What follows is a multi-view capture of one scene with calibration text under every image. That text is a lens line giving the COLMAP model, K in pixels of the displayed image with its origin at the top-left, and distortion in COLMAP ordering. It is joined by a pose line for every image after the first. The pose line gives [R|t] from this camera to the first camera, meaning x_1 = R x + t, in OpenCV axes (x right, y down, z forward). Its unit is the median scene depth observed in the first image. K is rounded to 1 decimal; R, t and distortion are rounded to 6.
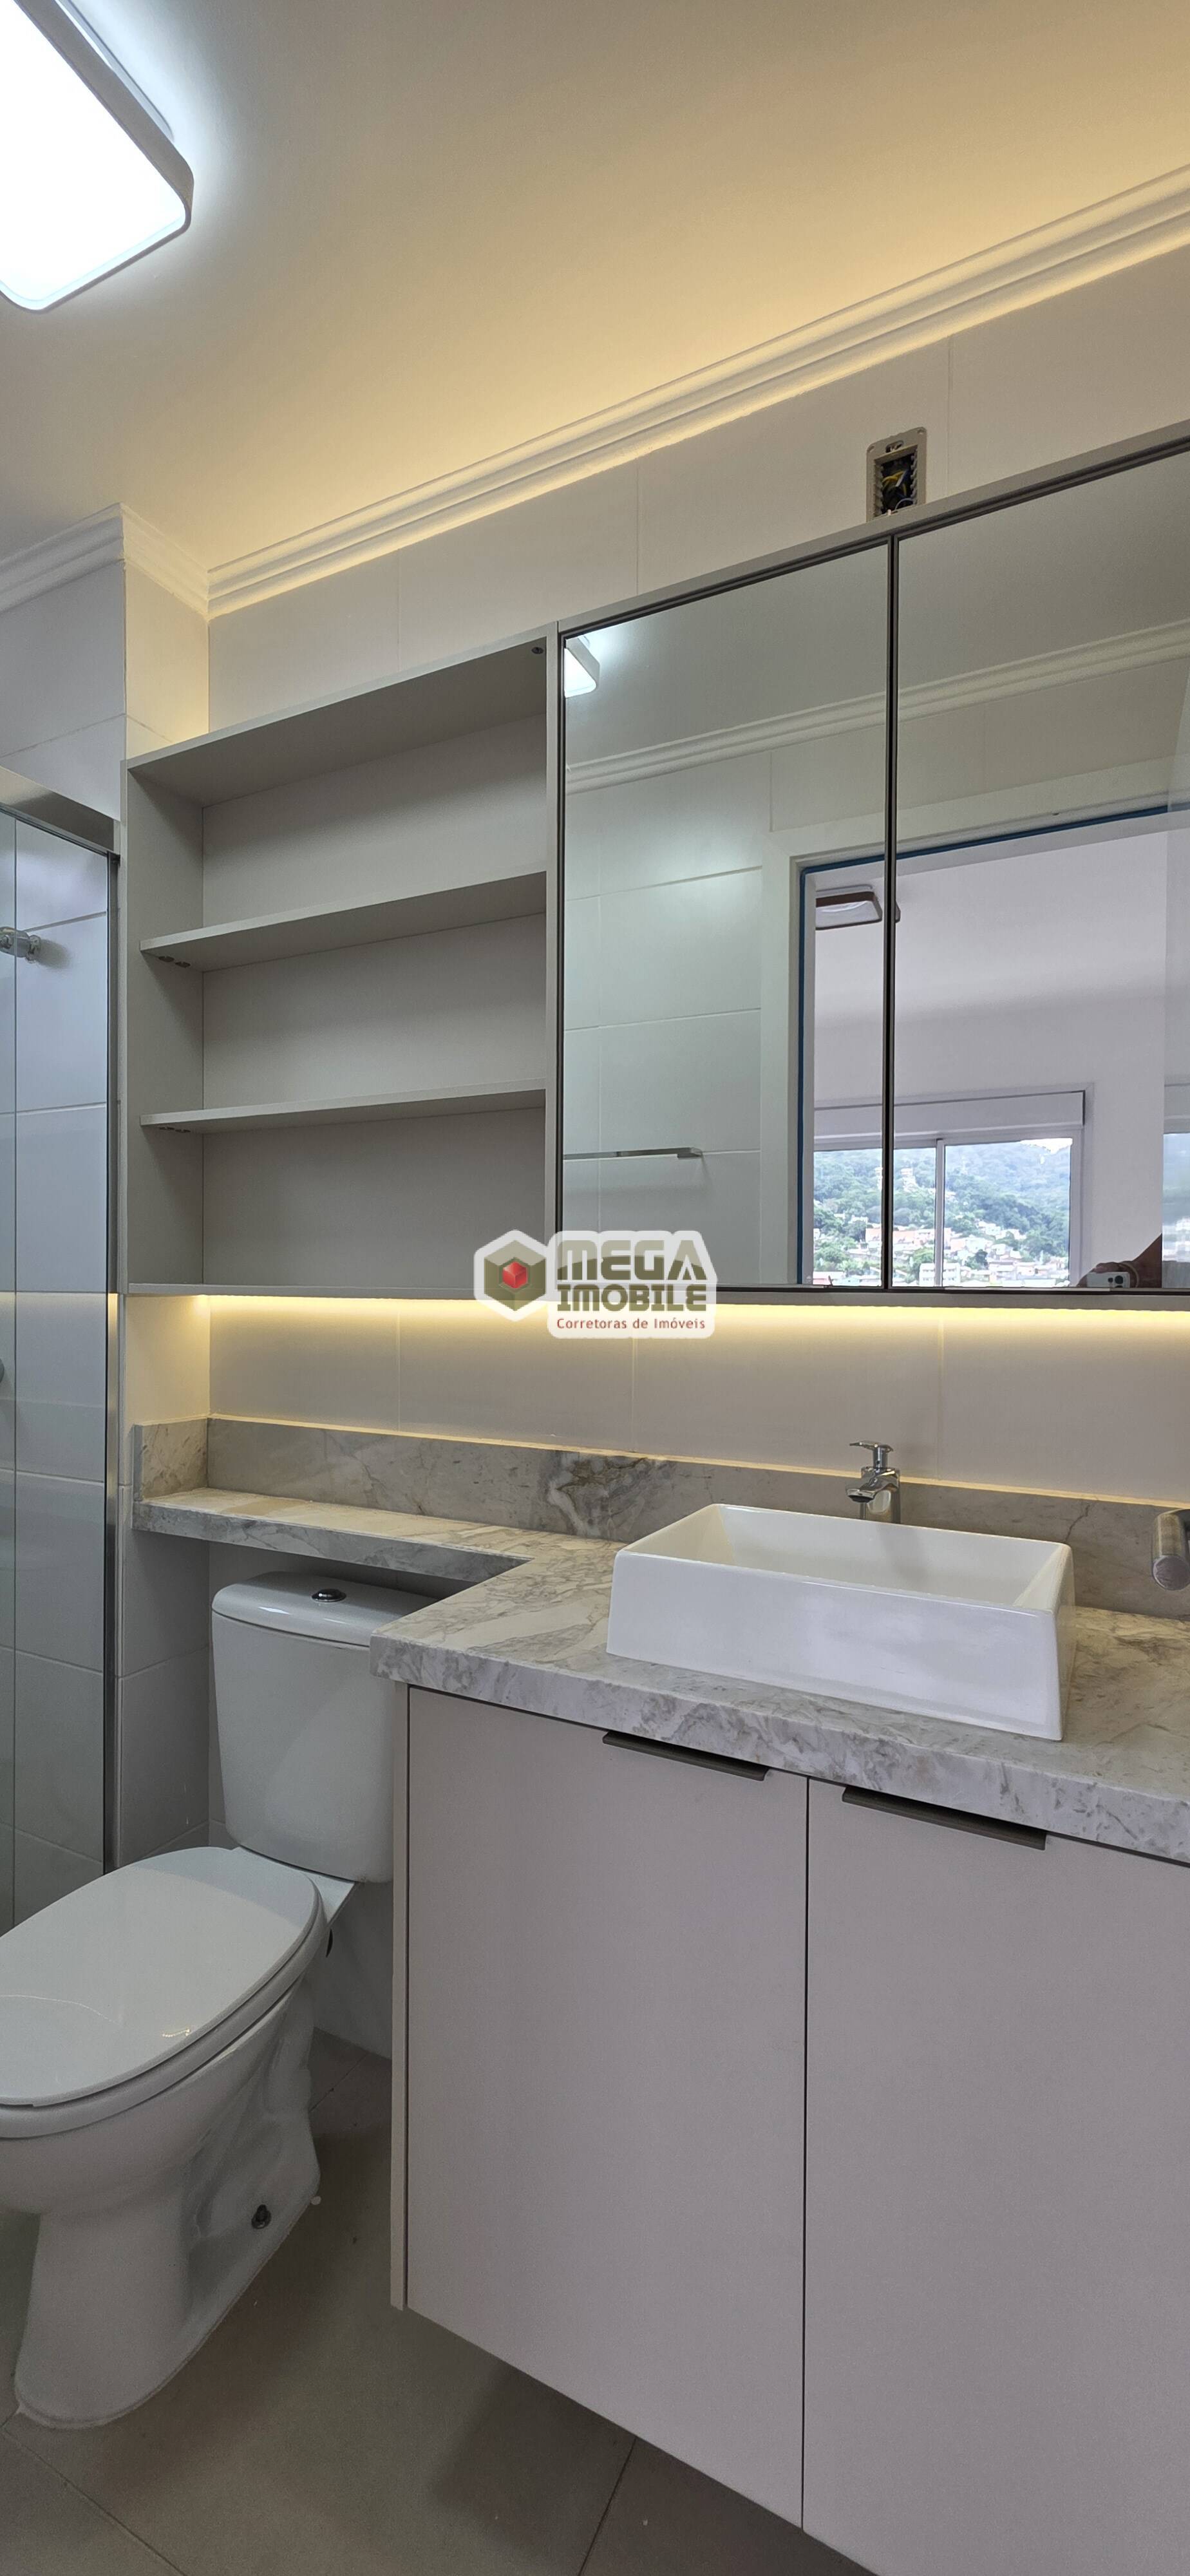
lens RADIAL K [[1026.5, 0, 594.1], [0, 1026.5, 1274.3], [0, 0, 1]] dist [0.002108, -0.000148]
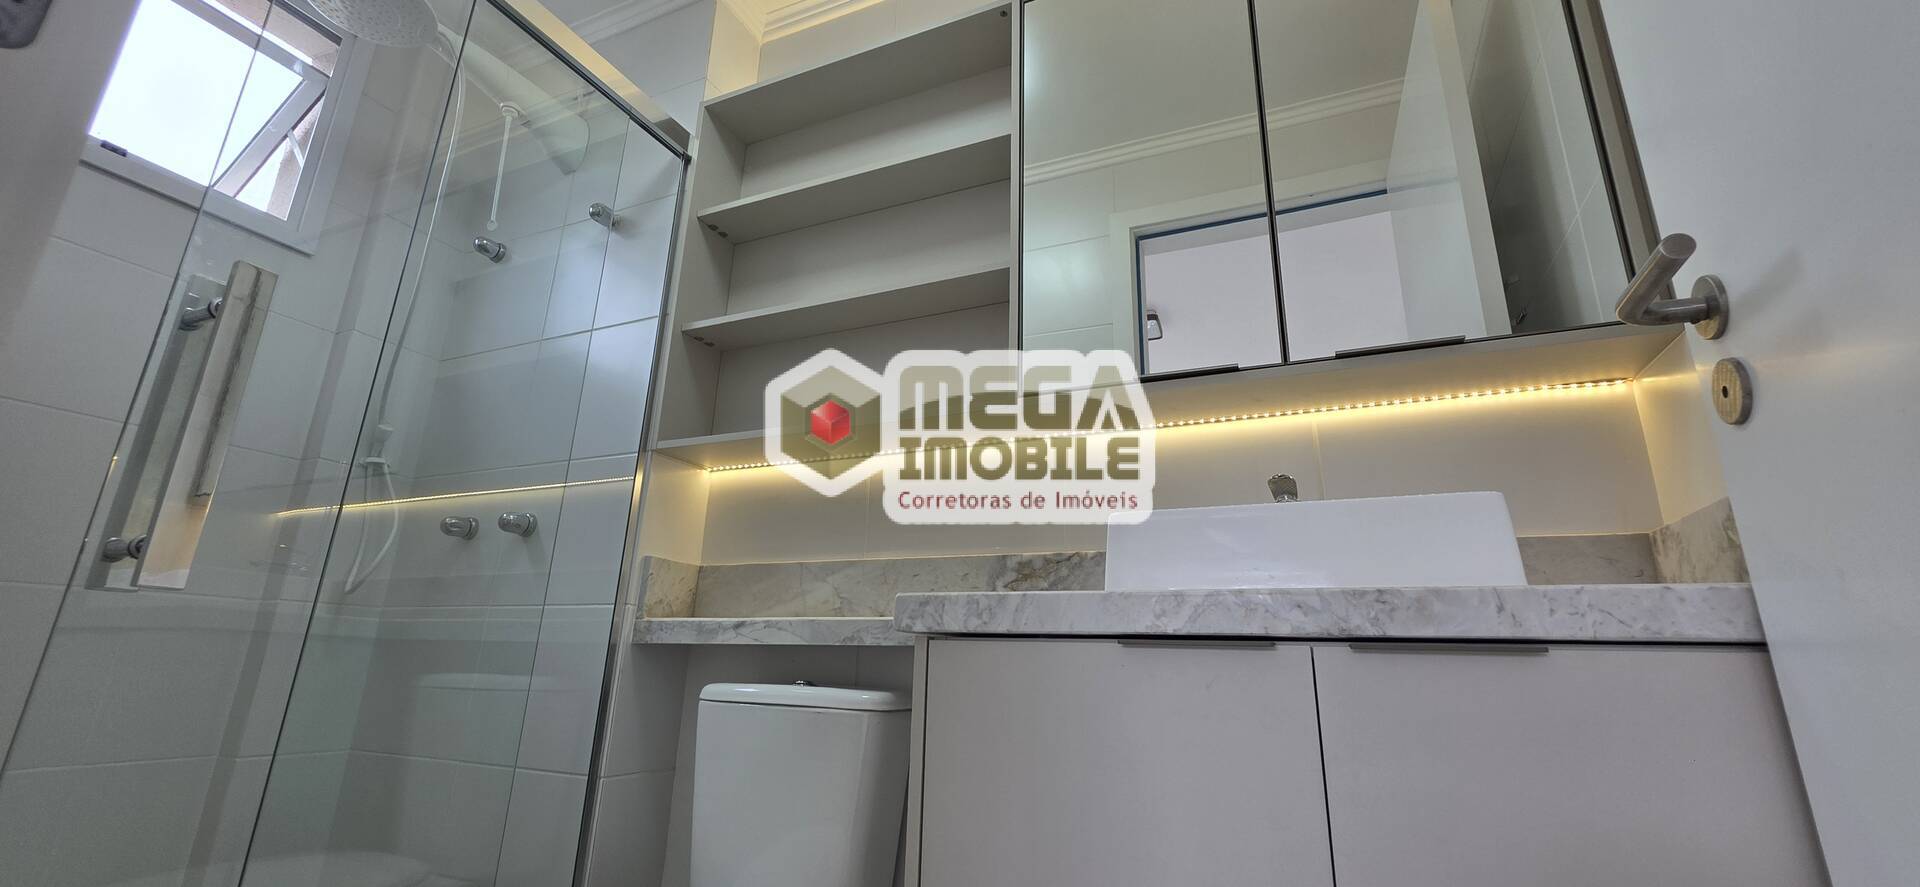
lens RADIAL K [[765.1, 0, 958.9], [0, 765.1, 434.4], [0, 0, 1]] dist [0.002108, -0.000148]
pose [[0.998584, 0.035259, 0.039823, -0.124283], [-0.022388, 0.957784, -0.286615, 0.281537], [-0.048247, 0.285317, 0.957218, 0.070511]]
